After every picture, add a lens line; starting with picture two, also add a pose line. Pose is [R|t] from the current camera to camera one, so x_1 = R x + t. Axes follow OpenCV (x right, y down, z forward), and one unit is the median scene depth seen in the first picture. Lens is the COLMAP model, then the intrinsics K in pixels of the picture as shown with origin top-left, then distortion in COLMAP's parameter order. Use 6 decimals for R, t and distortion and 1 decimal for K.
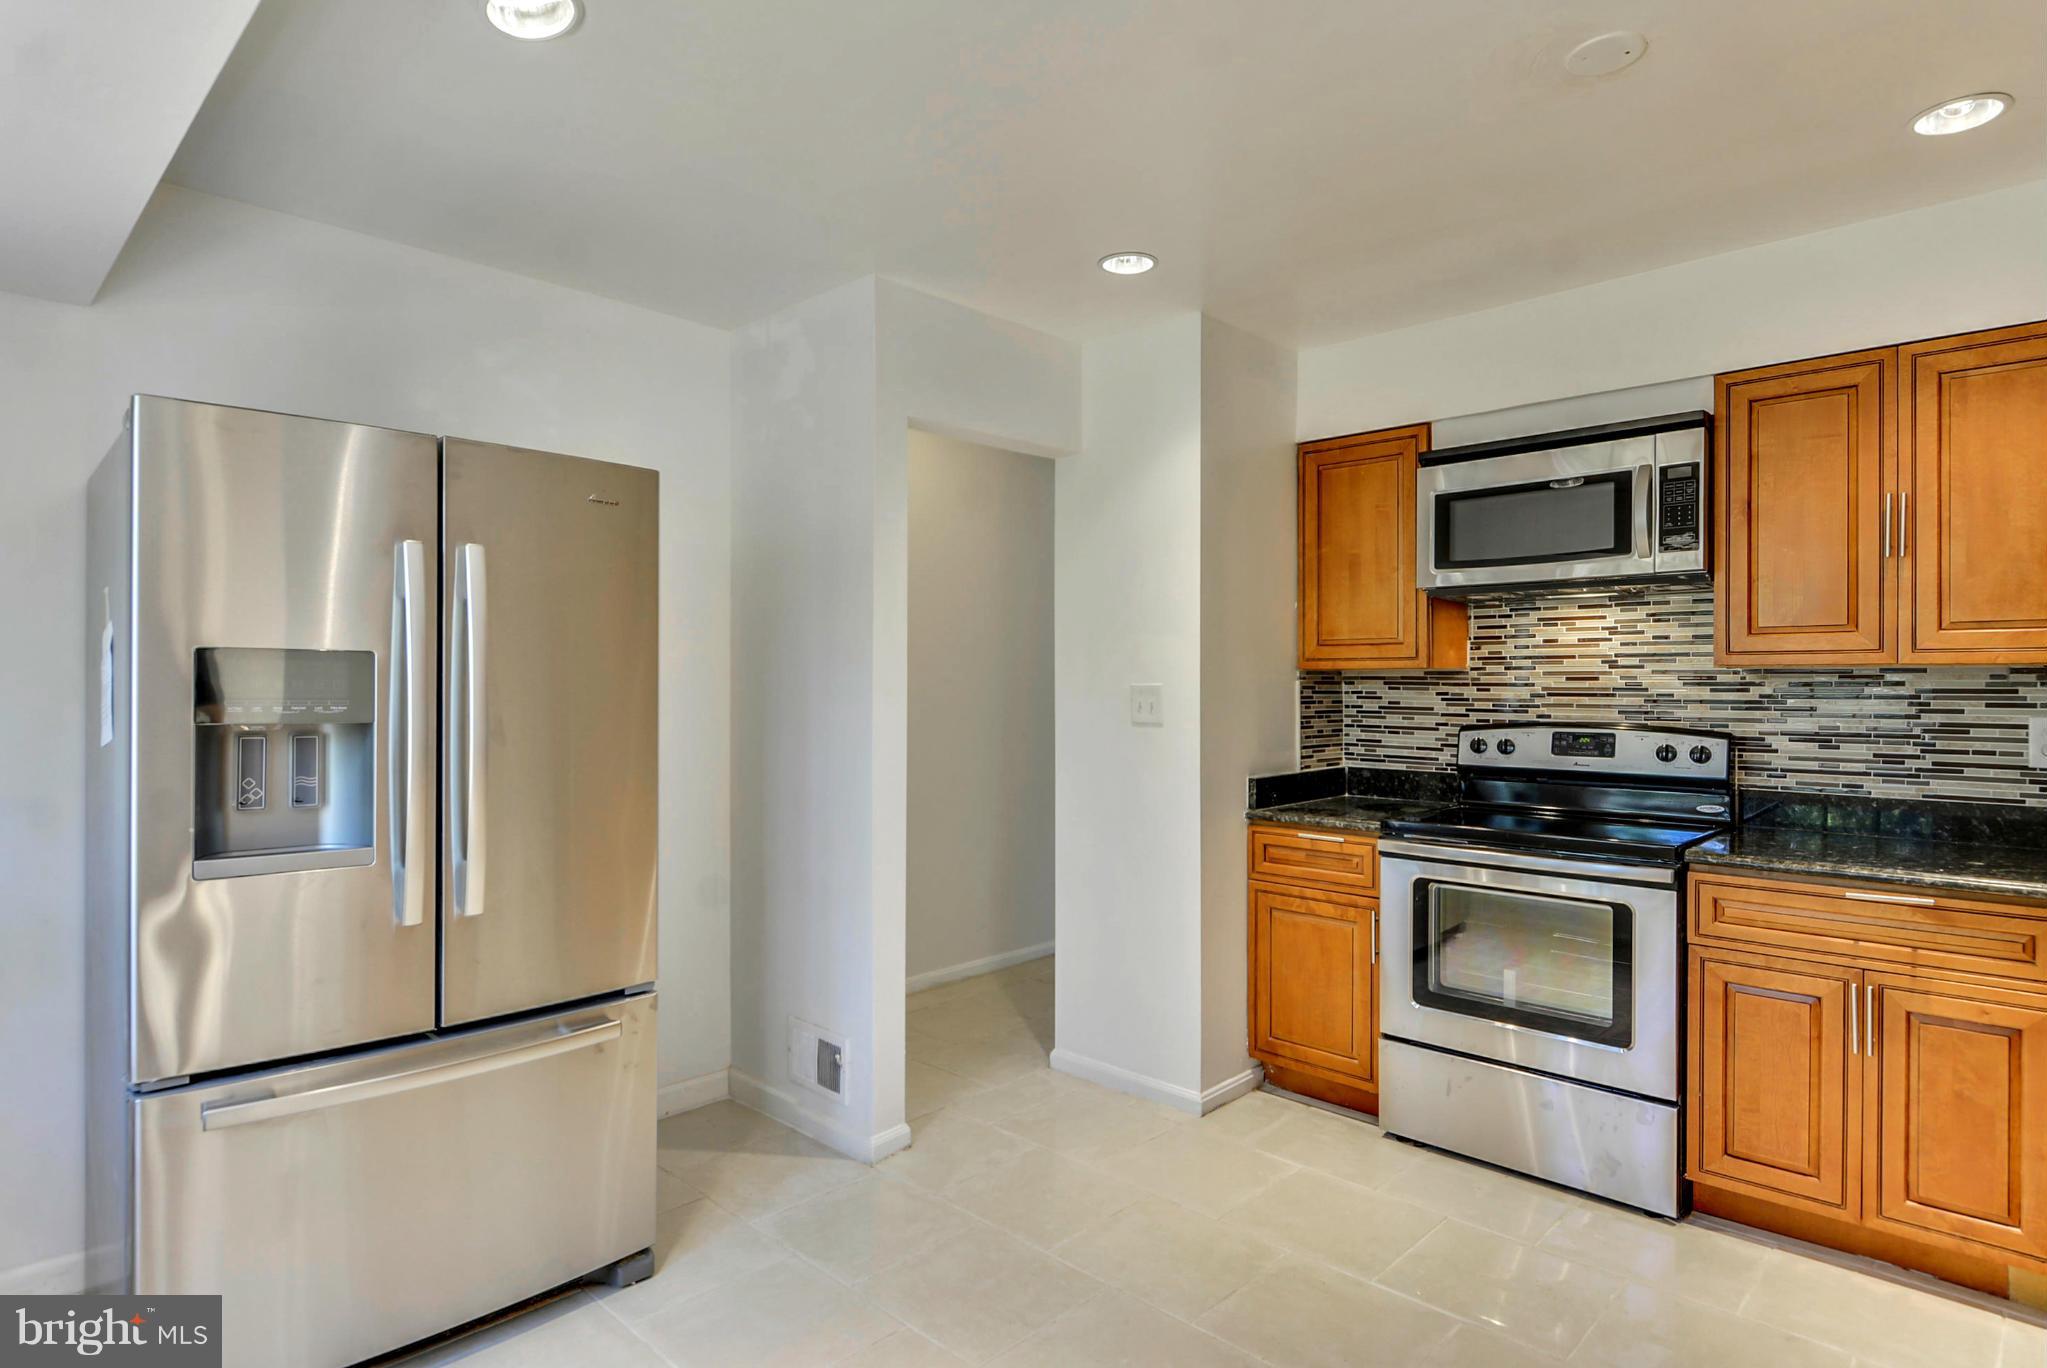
lens RADIAL K [[1100.0, 0, 1027.0], [0, 1100.0, 673.0], [0, 0, 1]] dist [-0.001725, -0.000668]
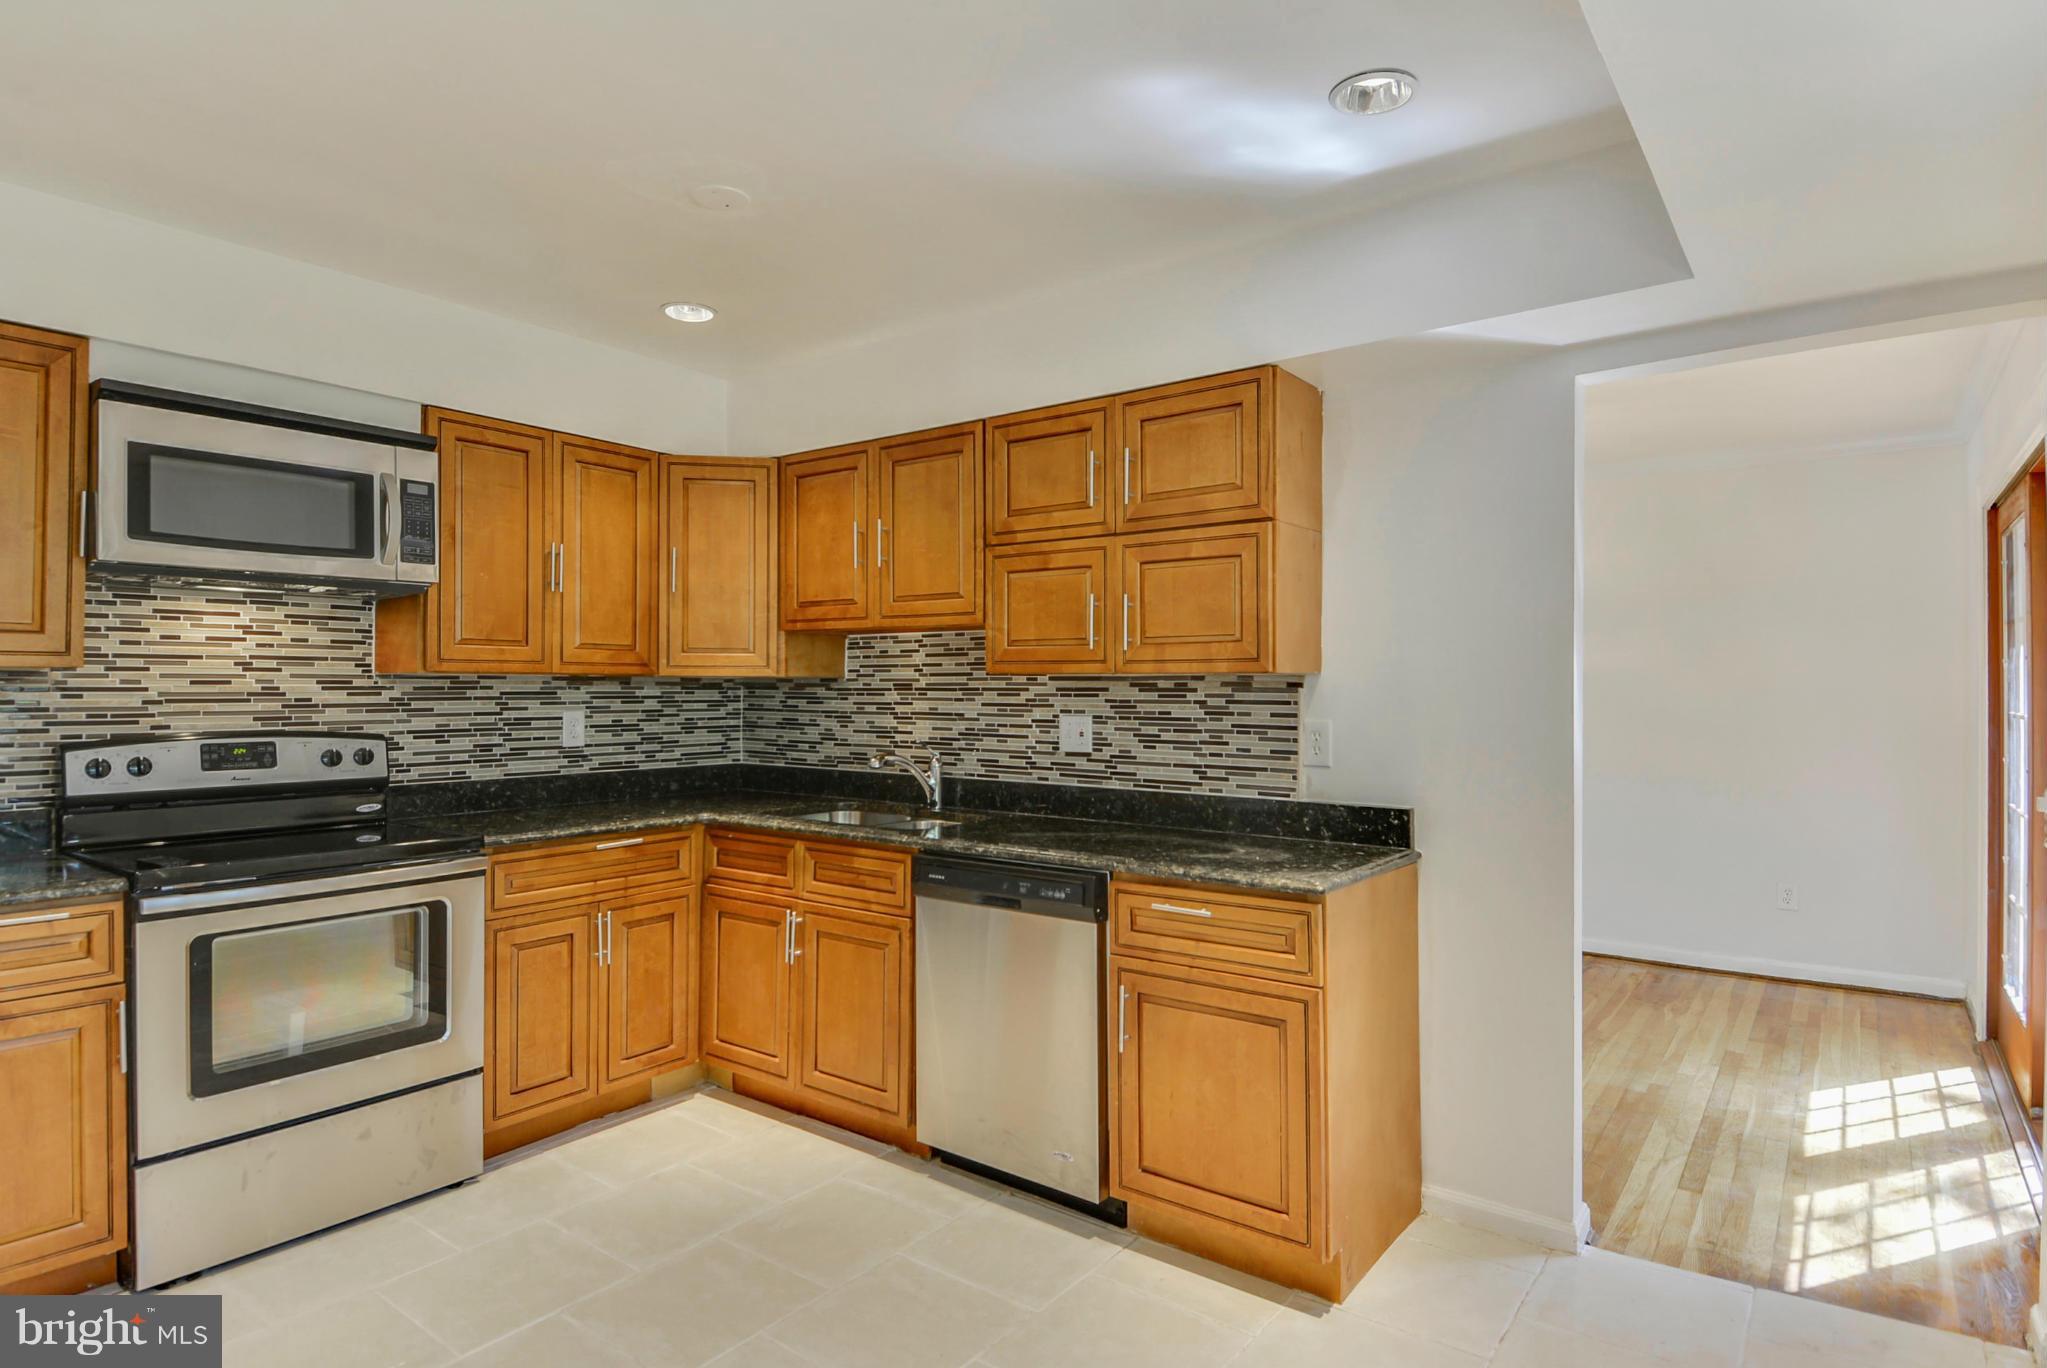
lens RADIAL K [[1100.0, 0, 1027.0], [0, 1100.0, 673.0], [0, 0, 1]] dist [-0.001725, -0.000668]
pose [[-0.123105, 0.010569, 0.992337, -0.481357], [-0.010930, 0.999868, -0.012006, 0.001236], [-0.992333, -0.012325, -0.122974, 0.496901]]
